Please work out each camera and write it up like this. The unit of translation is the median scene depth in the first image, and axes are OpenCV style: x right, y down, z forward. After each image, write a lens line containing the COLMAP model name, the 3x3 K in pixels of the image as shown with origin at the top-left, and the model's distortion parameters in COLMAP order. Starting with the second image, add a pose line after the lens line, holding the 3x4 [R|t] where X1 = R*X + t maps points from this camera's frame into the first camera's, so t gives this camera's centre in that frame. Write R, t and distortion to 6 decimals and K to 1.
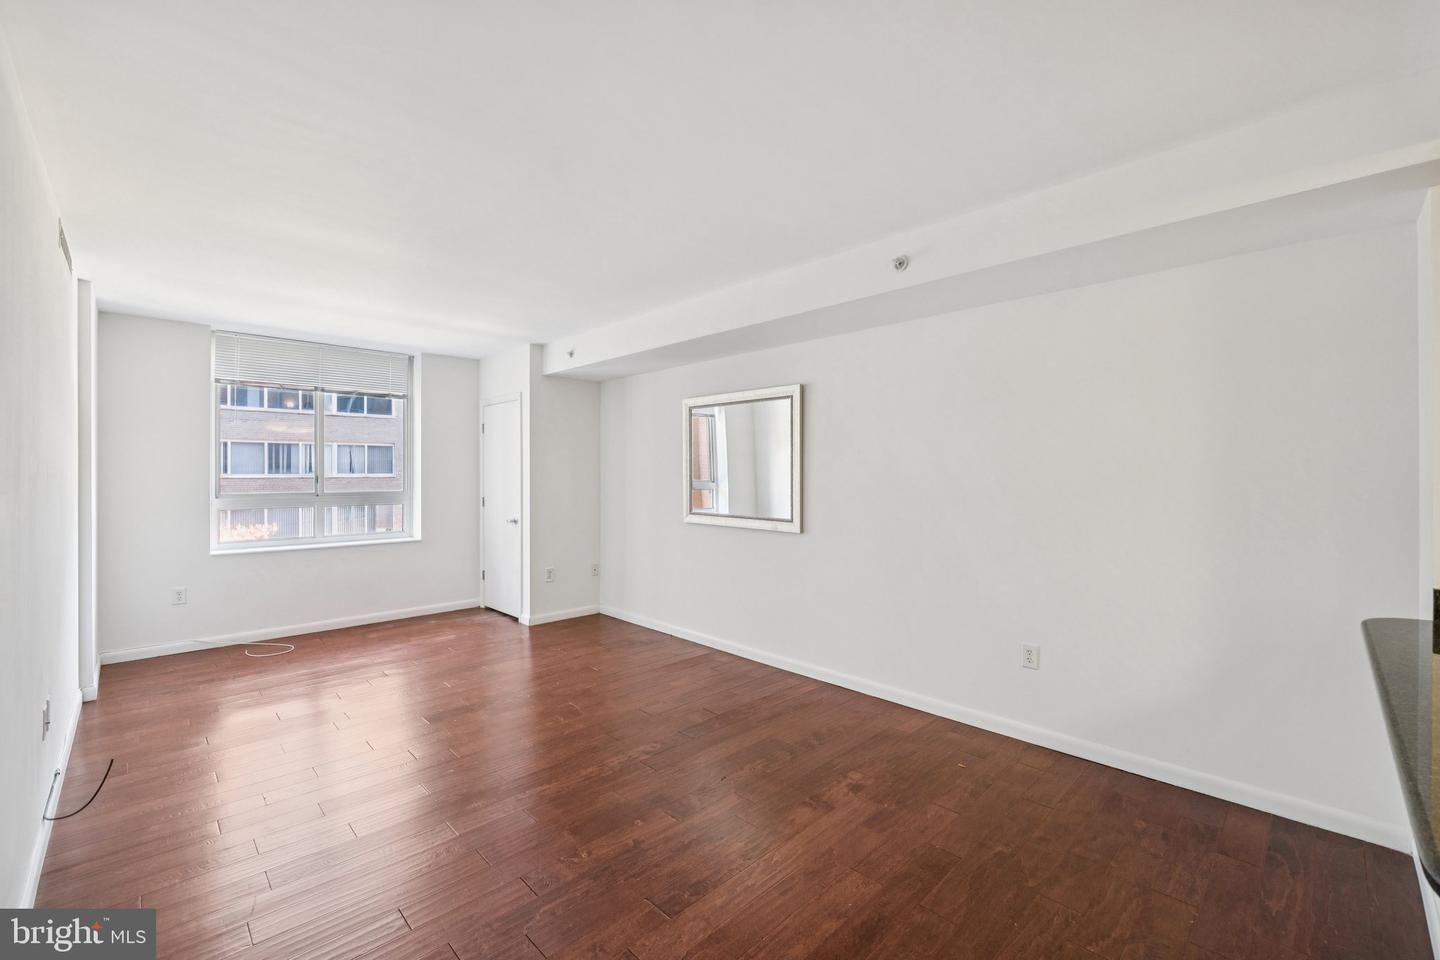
lens RADIAL K [[600.7, 0, 724.1], [0, 600.7, 476.3], [0, 0, 1]] dist [-0.001396, -0.000097]
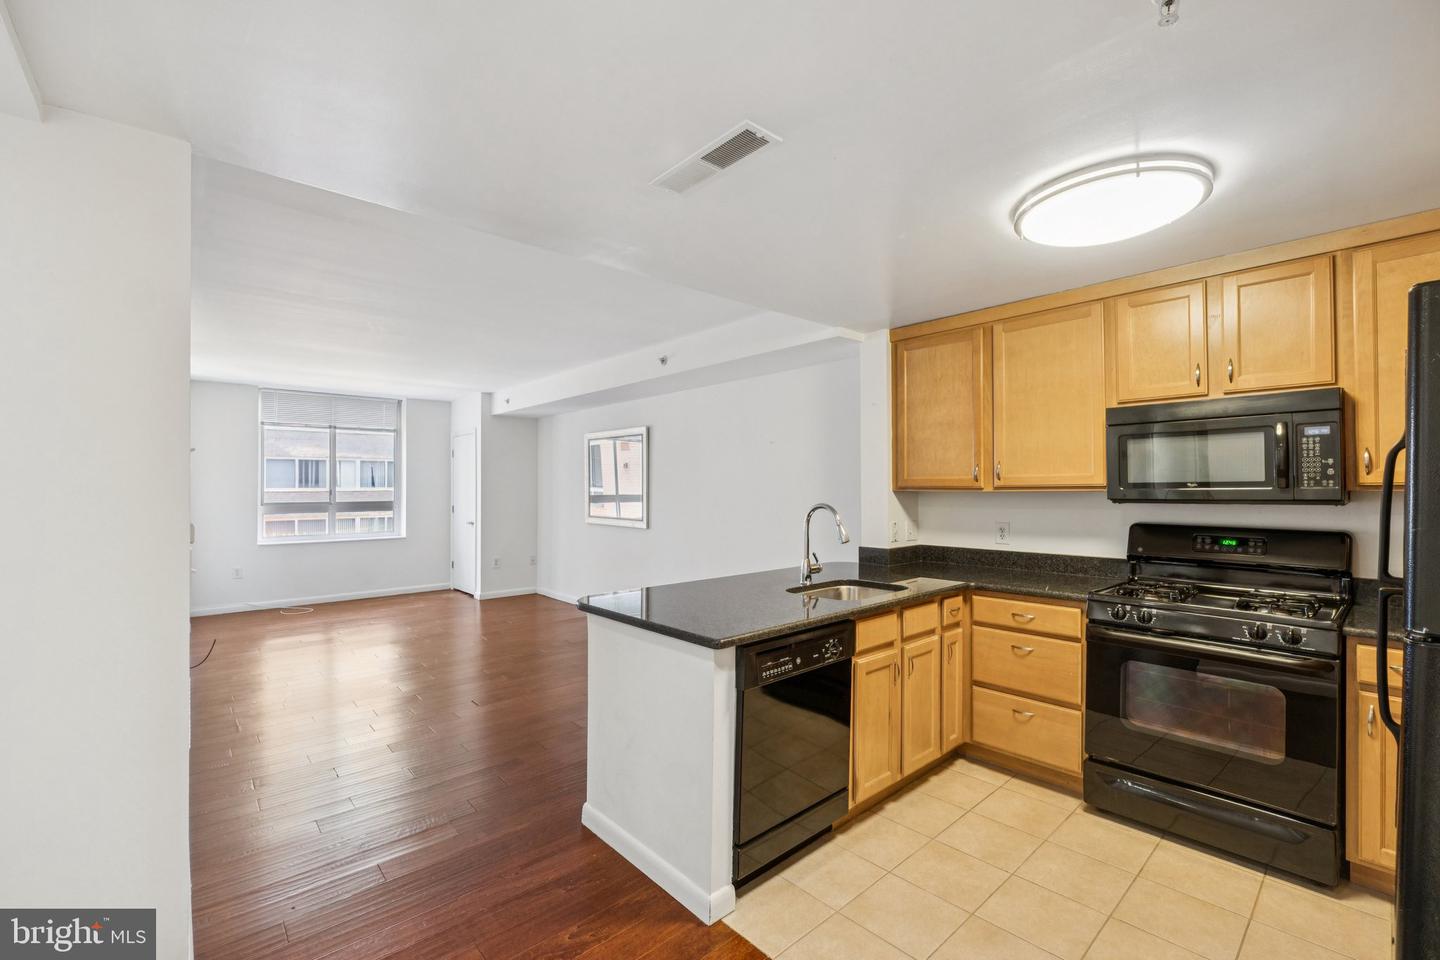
lens RADIAL K [[615.4, 0, 713.2], [0, 615.4, 486.0], [0, 0, 1]] dist [-0.001084, -0.000072]
pose [[0.998362, -0.001533, -0.057194, 0.279858], [0.001195, 0.999982, -0.005955, 0.000167], [0.057202, 0.005877, 0.998345, -0.360509]]
